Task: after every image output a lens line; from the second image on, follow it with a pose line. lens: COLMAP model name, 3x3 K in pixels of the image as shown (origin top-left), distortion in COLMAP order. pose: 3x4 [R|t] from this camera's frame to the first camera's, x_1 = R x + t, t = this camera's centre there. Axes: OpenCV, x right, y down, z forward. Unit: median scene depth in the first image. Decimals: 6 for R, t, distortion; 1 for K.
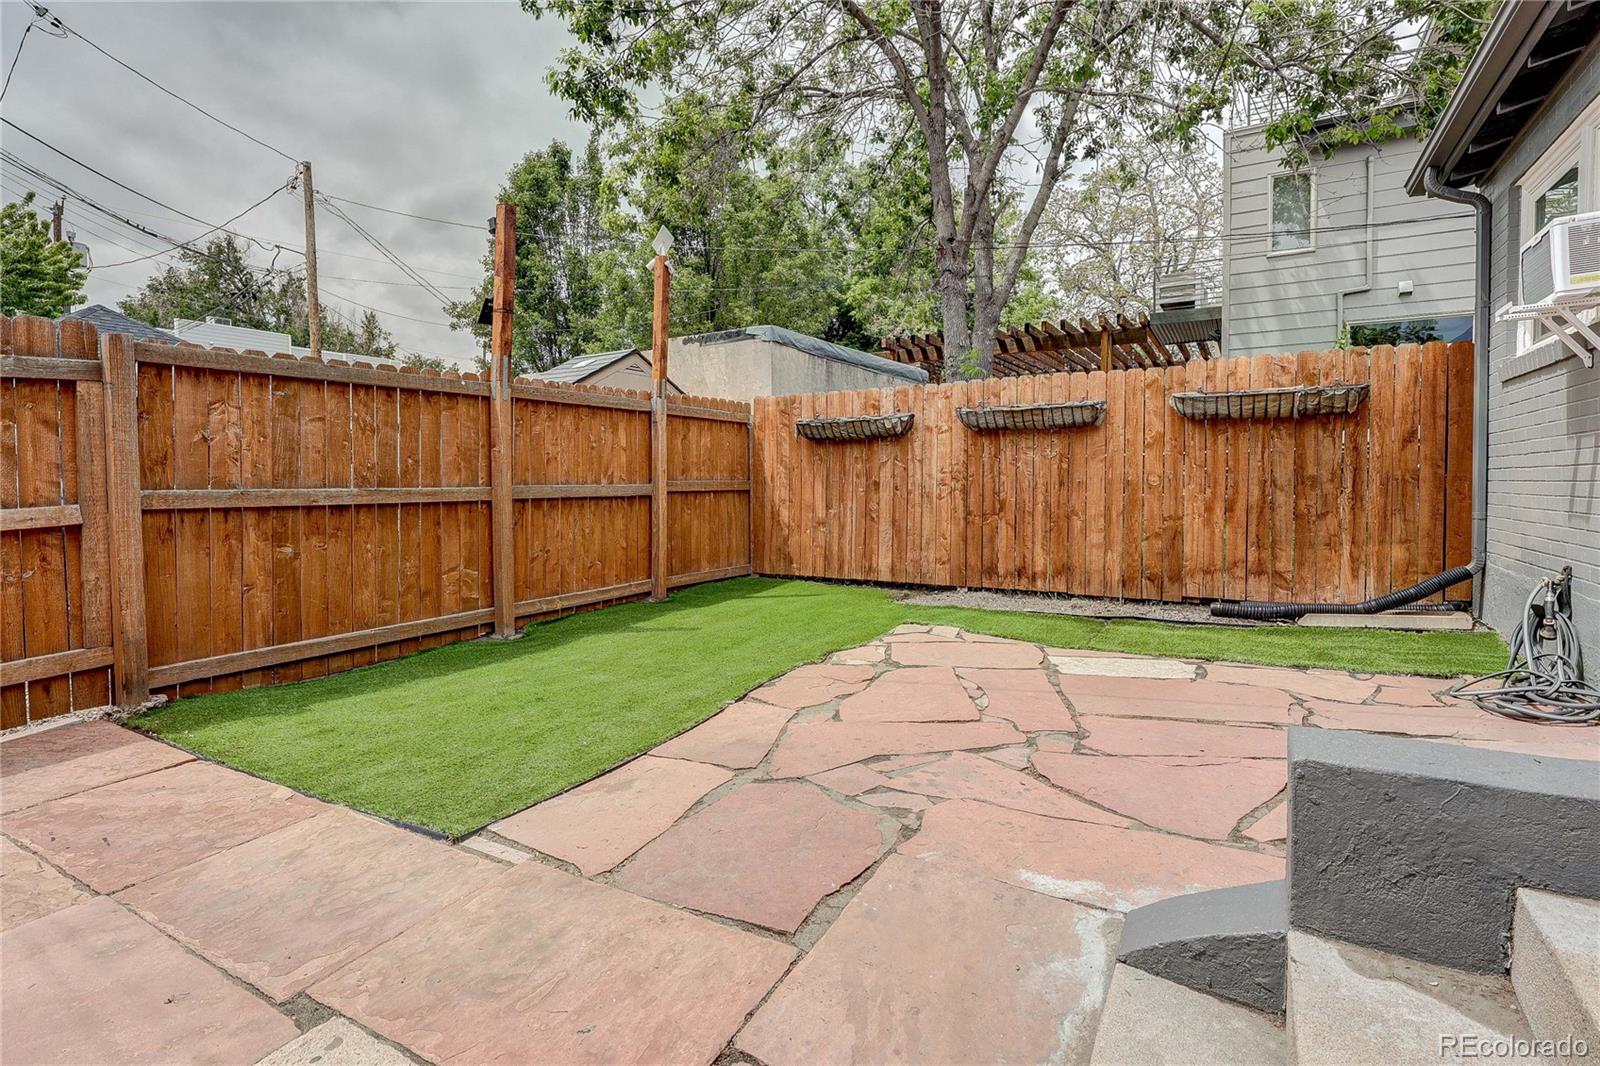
lens RADIAL K [[763.5, 0, 807.3], [0, 763.5, 499.8], [0, 0, 1]] dist [-0.003557, -0.000087]
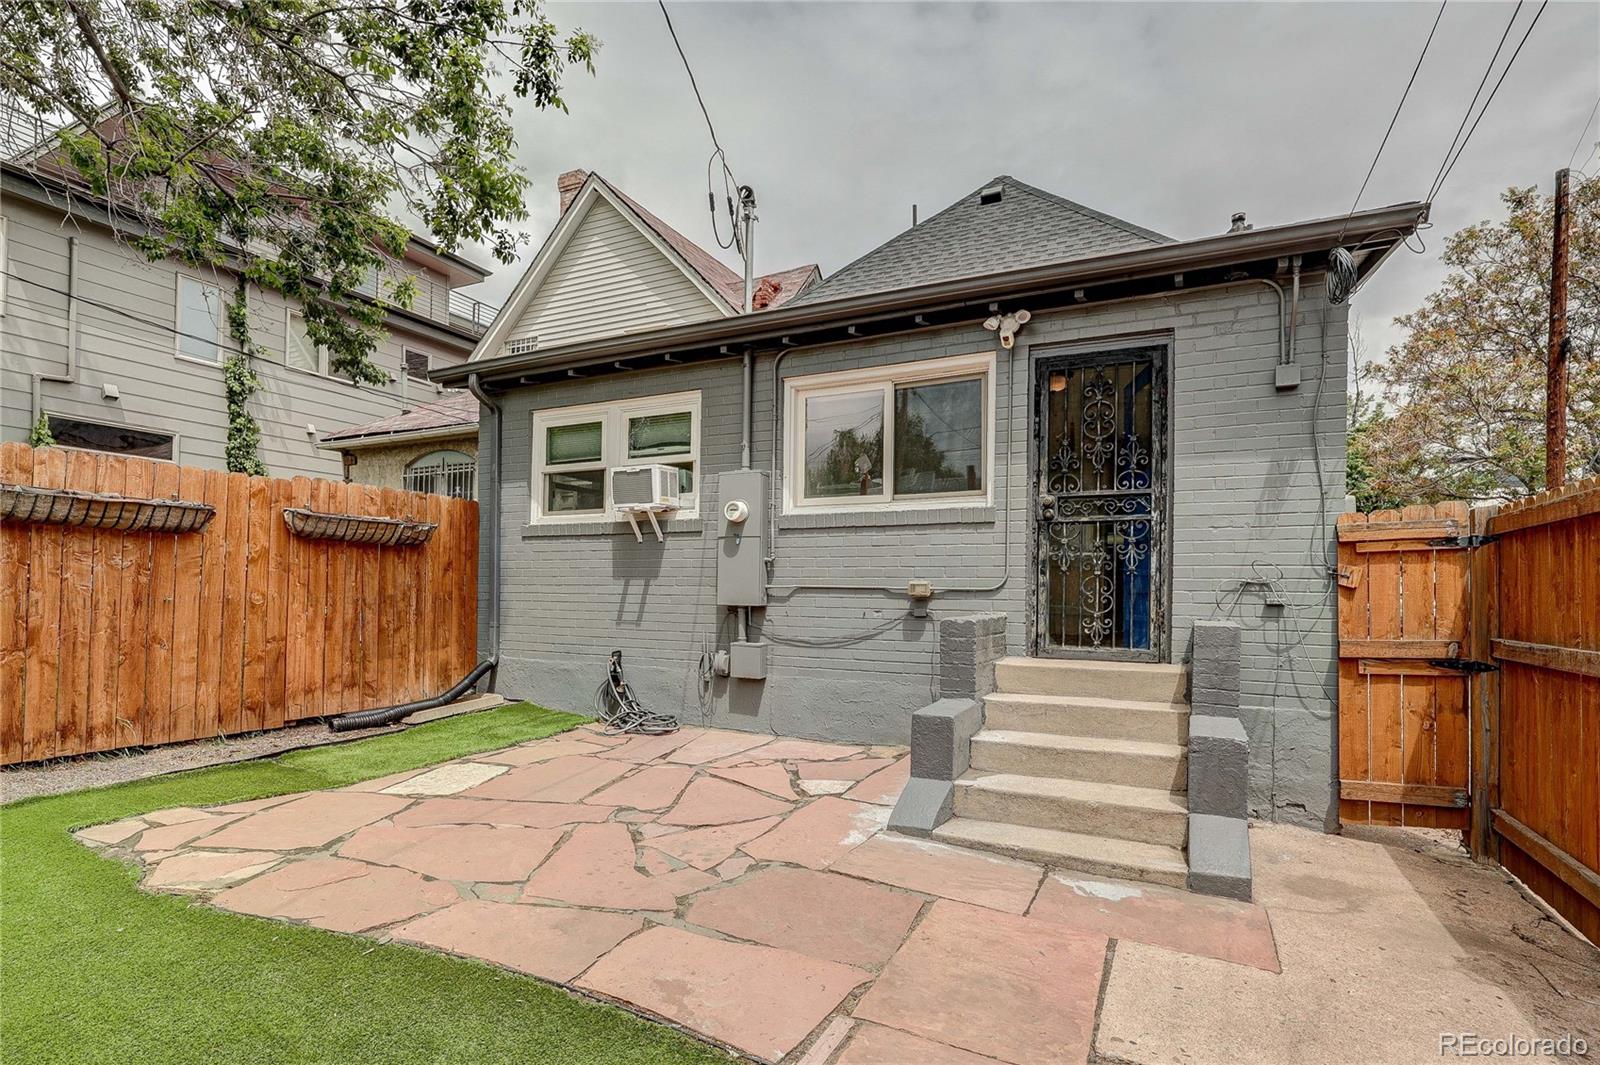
lens RADIAL K [[754.0, 0, 803.5], [0, 754.0, 585.6], [0, 0, 1]] dist [-0.002607, -0.000373]
pose [[-0.043736, 0.014228, 0.998942, -0.491691], [0.011036, 0.999844, -0.013757, -0.022975], [-0.998982, 0.010423, -0.043886, 0.404072]]
